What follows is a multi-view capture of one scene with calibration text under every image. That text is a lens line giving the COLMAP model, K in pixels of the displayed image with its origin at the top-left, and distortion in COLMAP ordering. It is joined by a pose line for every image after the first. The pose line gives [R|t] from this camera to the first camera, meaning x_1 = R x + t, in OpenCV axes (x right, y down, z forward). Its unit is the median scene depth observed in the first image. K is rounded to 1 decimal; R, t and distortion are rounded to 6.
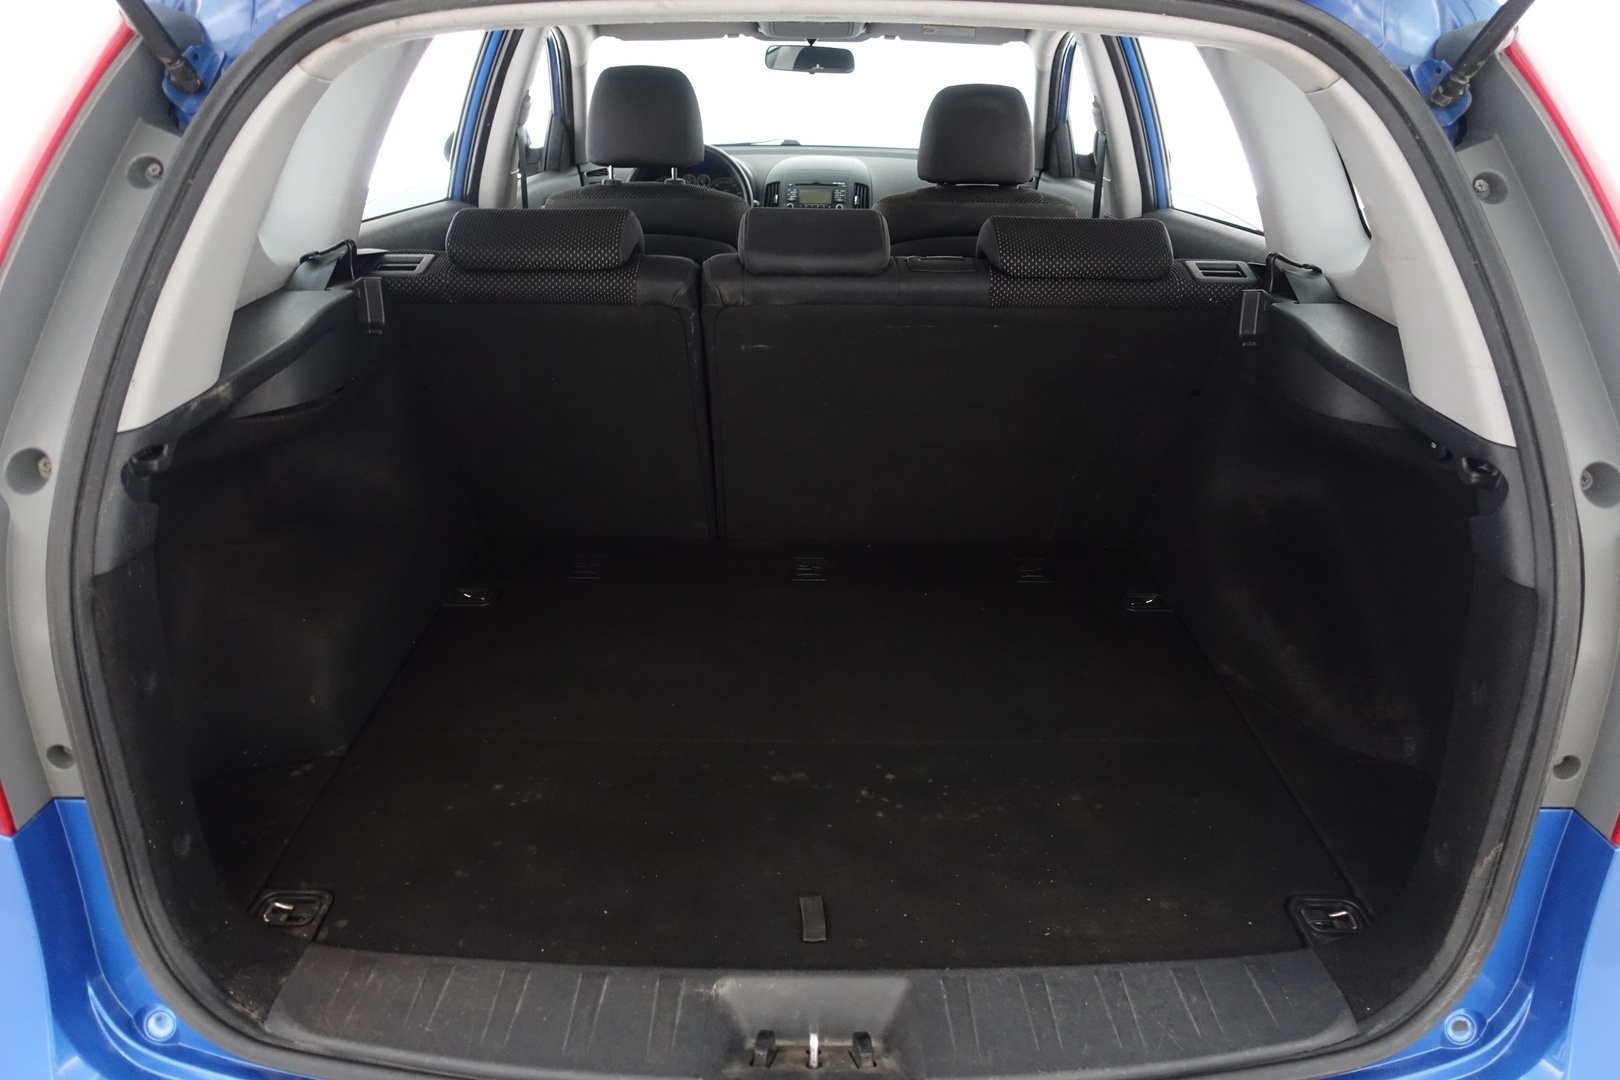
lens RADIAL K [[1107.3, 0, 805.4], [0, 1107.3, 538.5], [0, 0, 1]] dist [-0.004573, 0.000281]
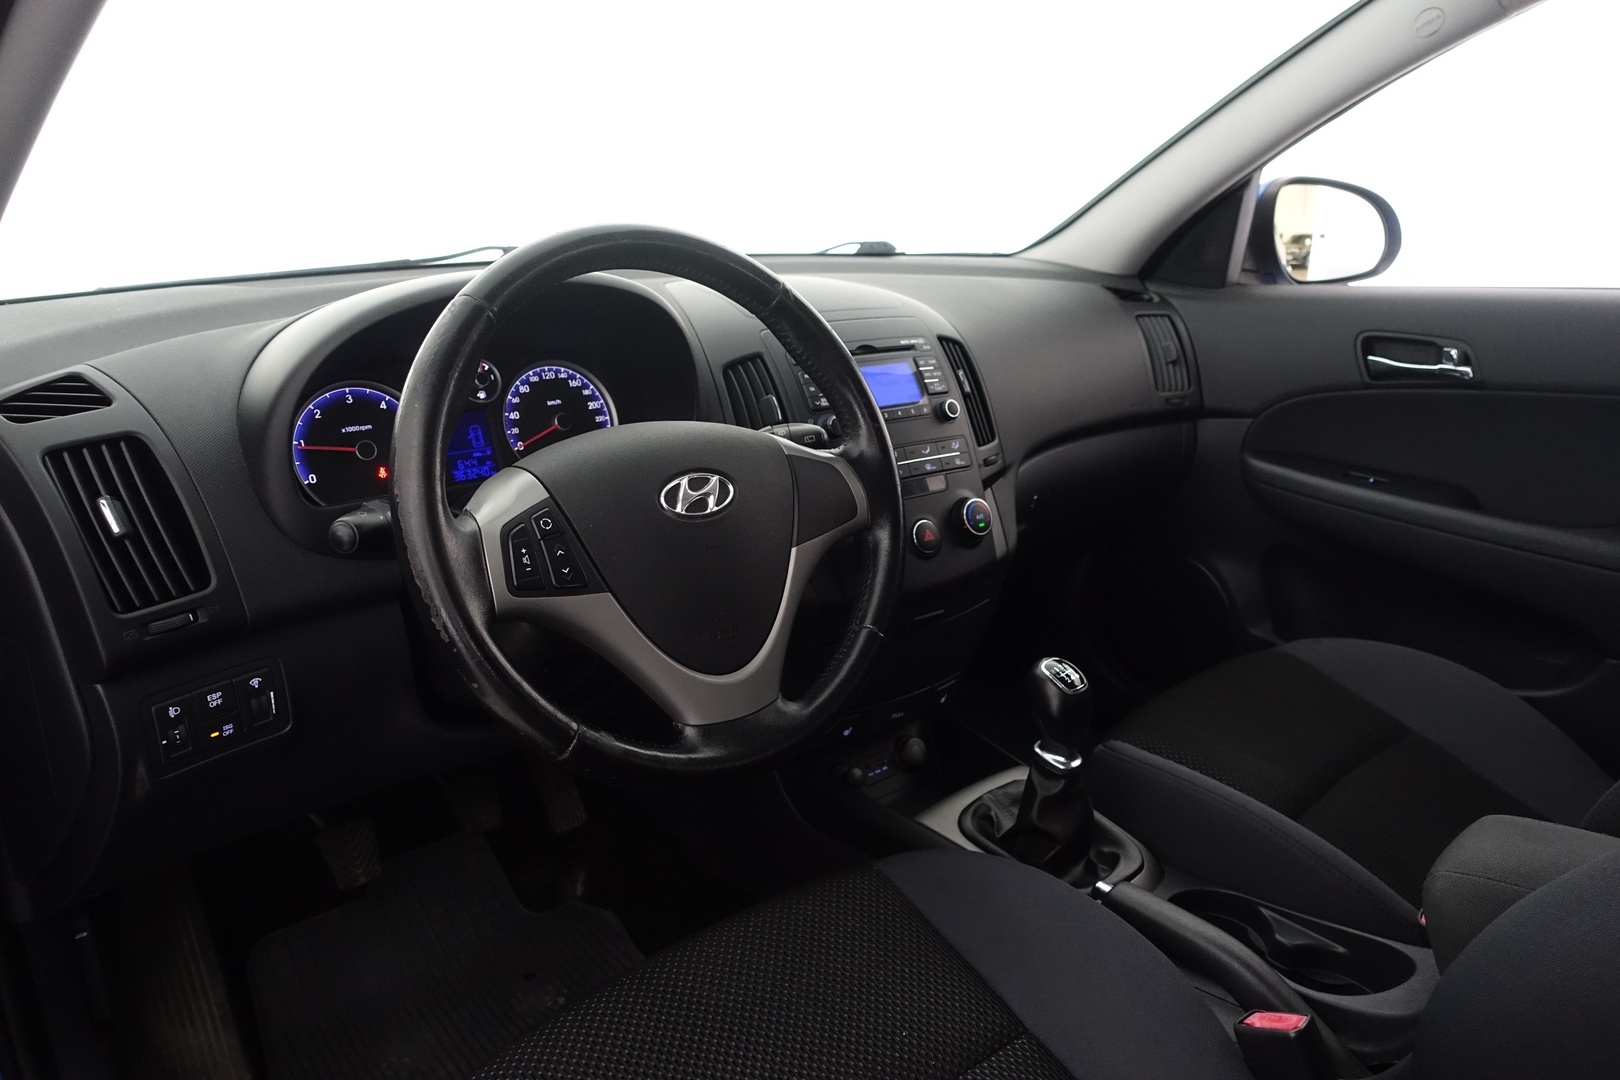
lens RADIAL K [[1107.3, 0, 800.3], [0, 1107.3, 541.5], [0, 0, 1]] dist [-0.004573, 0.000281]
pose [[0.743554, -0.206371, 0.636033, -0.226780], [0.276894, 0.960826, -0.011948, -0.264268], [-0.608652, 0.184998, 0.771569, 0.759696]]
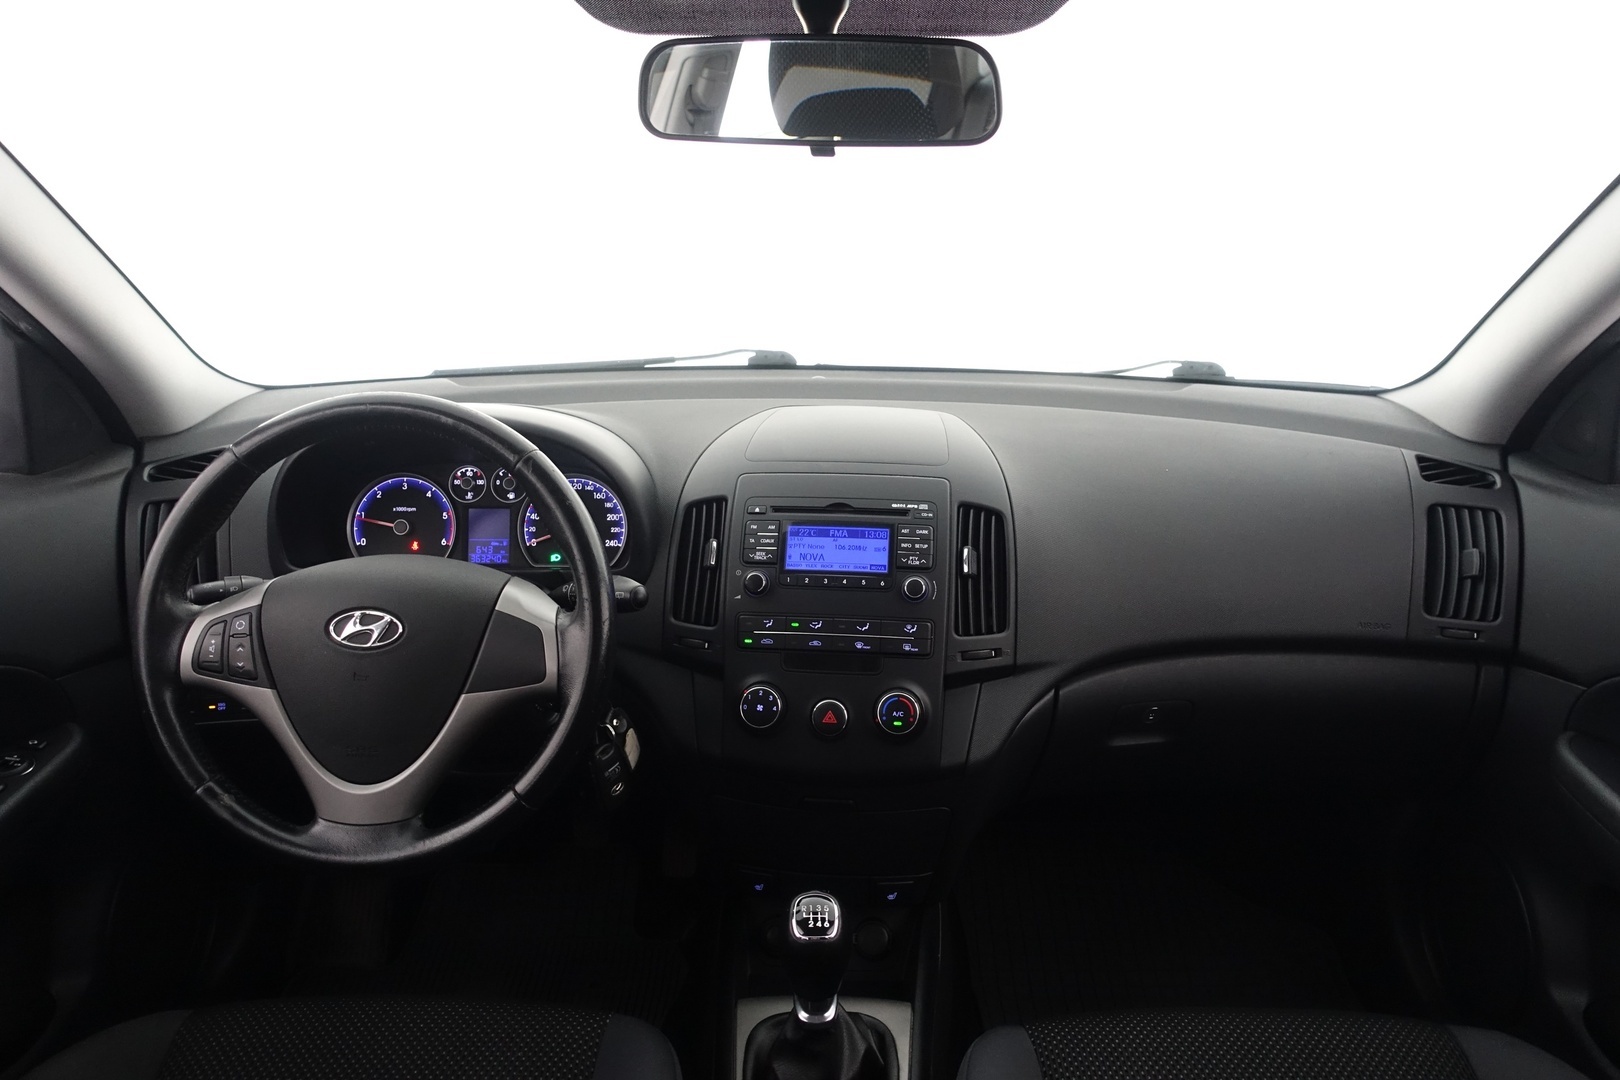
lens RADIAL K [[1107.3, 0, 803.2], [0, 1107.3, 545.1], [0, 0, 1]] dist [-0.004573, 0.000281]
pose [[0.999894, -0.004165, -0.013960, 0.003943], [0.002350, 0.991829, -0.127555, -0.267593], [0.014377, 0.127509, 0.991733, 0.682831]]
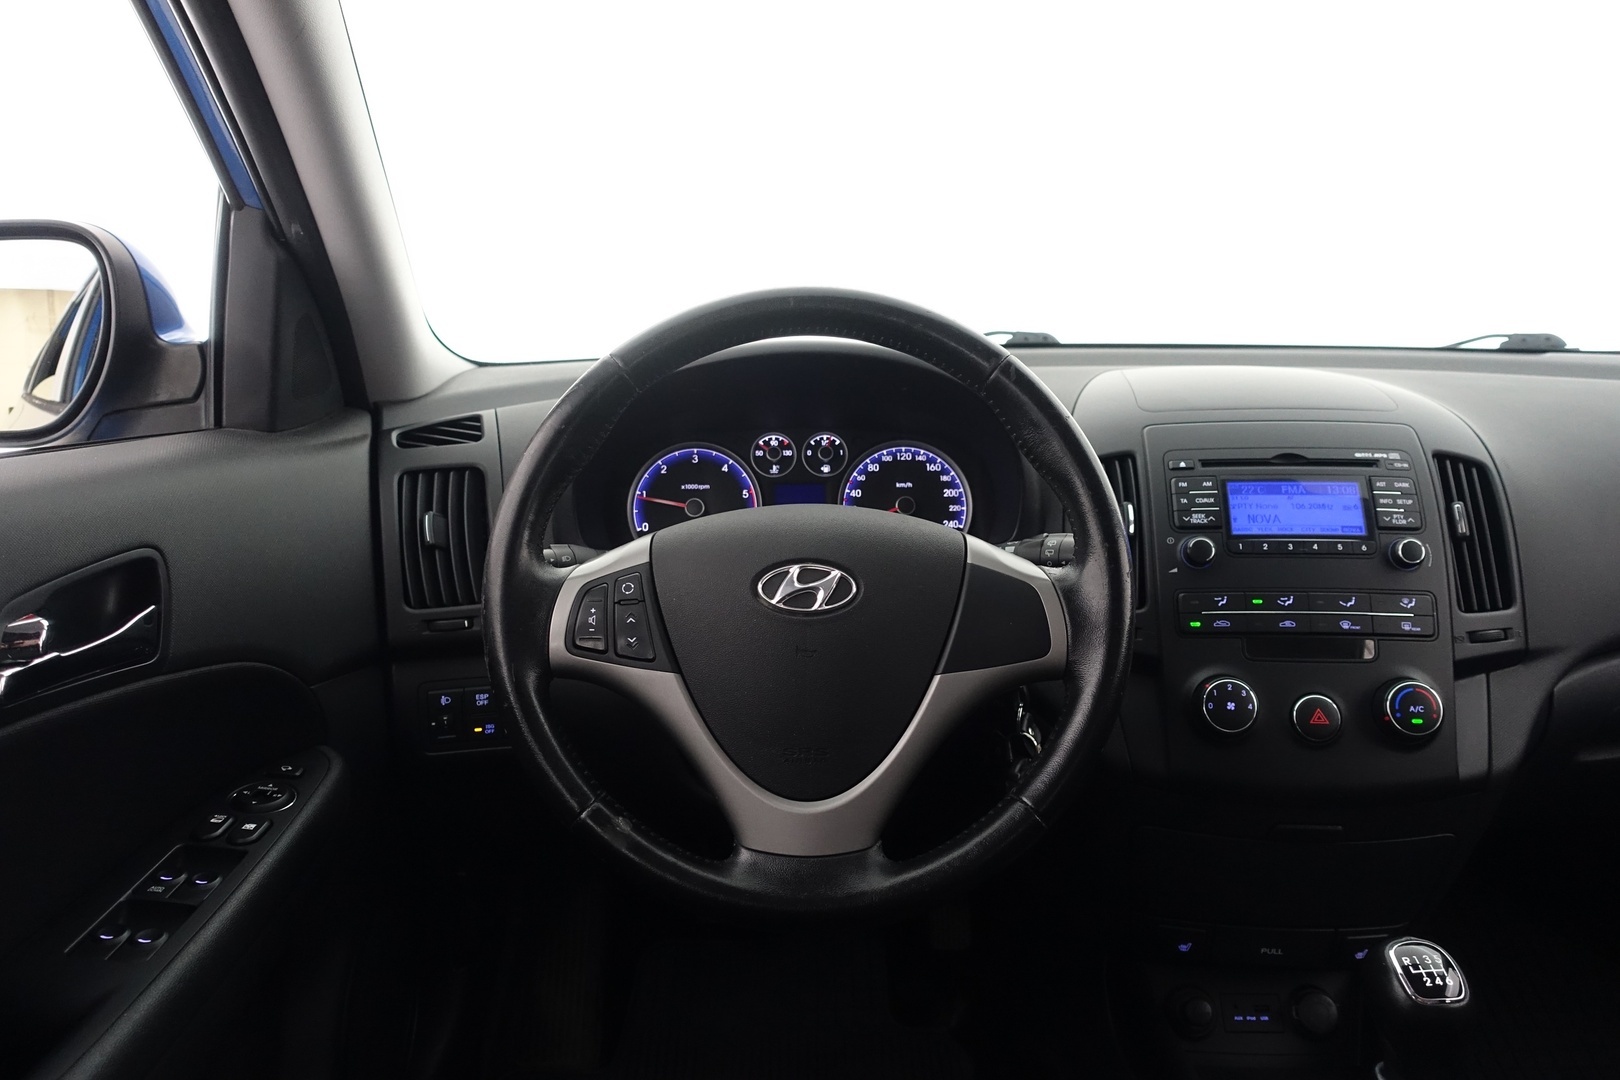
lens RADIAL K [[1107.3, 0, 802.5], [0, 1107.3, 543.6], [0, 0, 1]] dist [-0.004573, 0.000281]
pose [[0.999774, -0.019510, 0.008474, -0.103483], [0.020838, 0.978298, -0.206153, -0.249502], [-0.004268, 0.206283, 0.978483, 0.750154]]
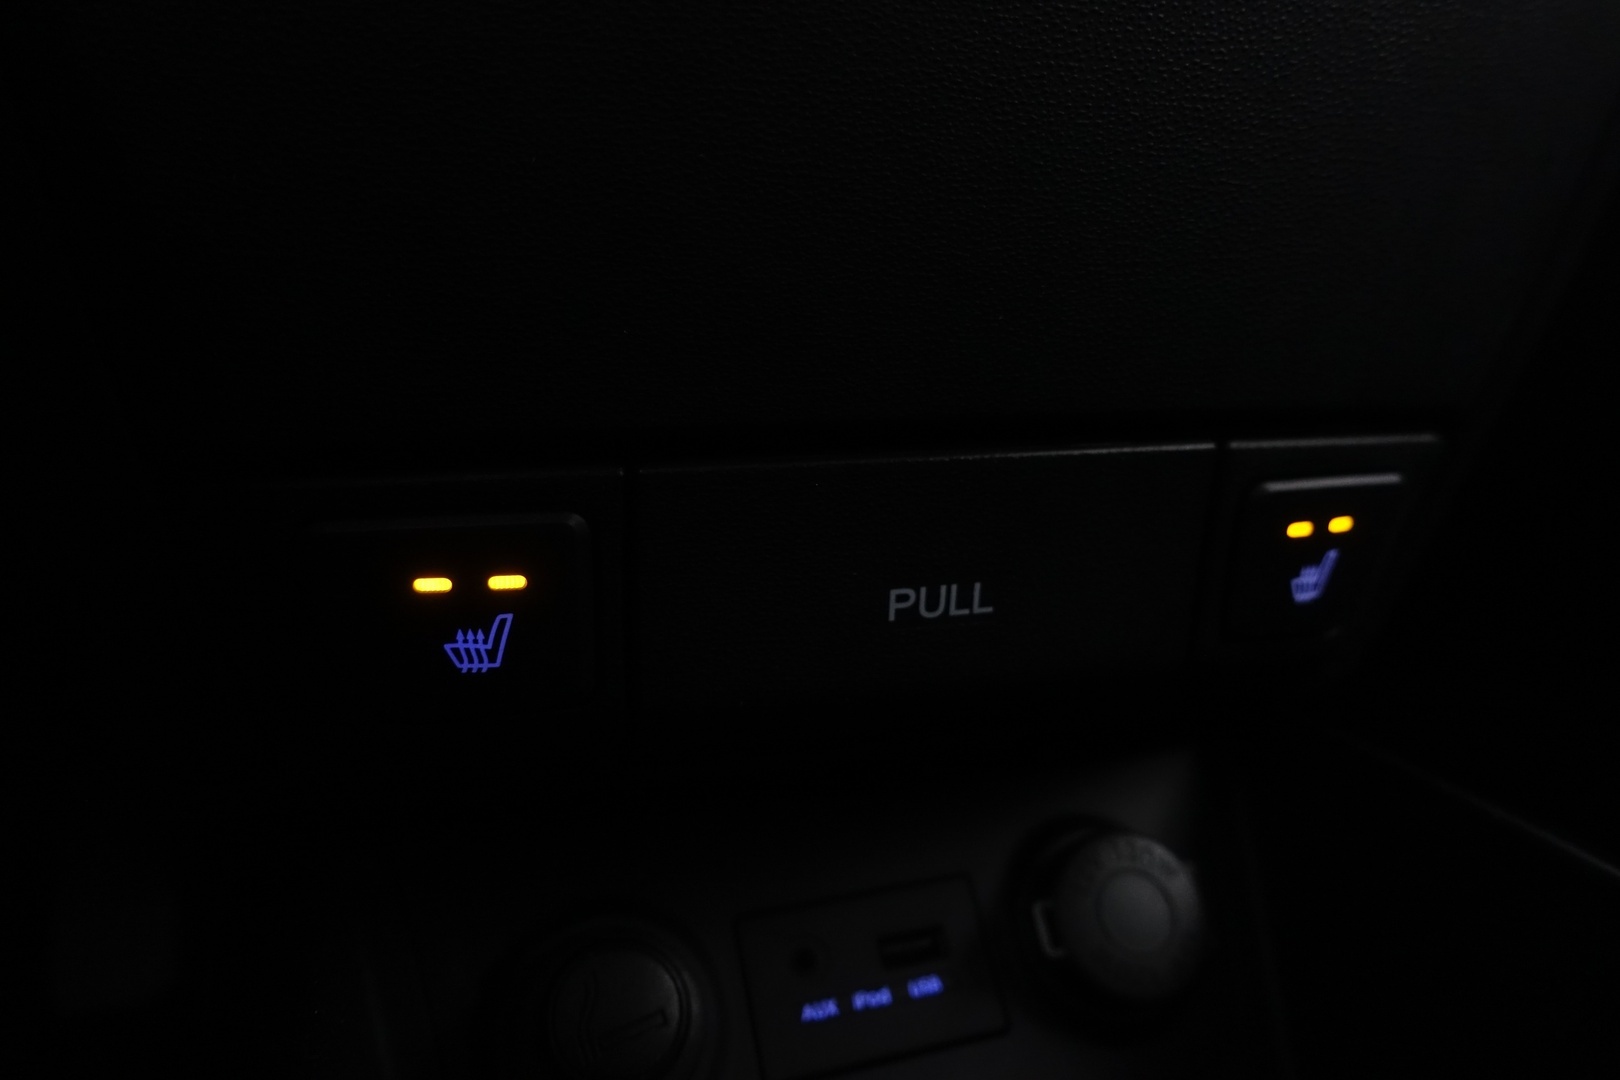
lens RADIAL K [[1107.3, 0, 811.6], [0, 1107.3, 536.5], [0, 0, 1]] dist [-0.004573, 0.000281]
pose [[0.927158, -0.084625, 0.364988, -0.017530], [0.176026, 0.958338, -0.224952, -0.201016], [-0.330745, 0.272814, 0.903427, 0.975773]]
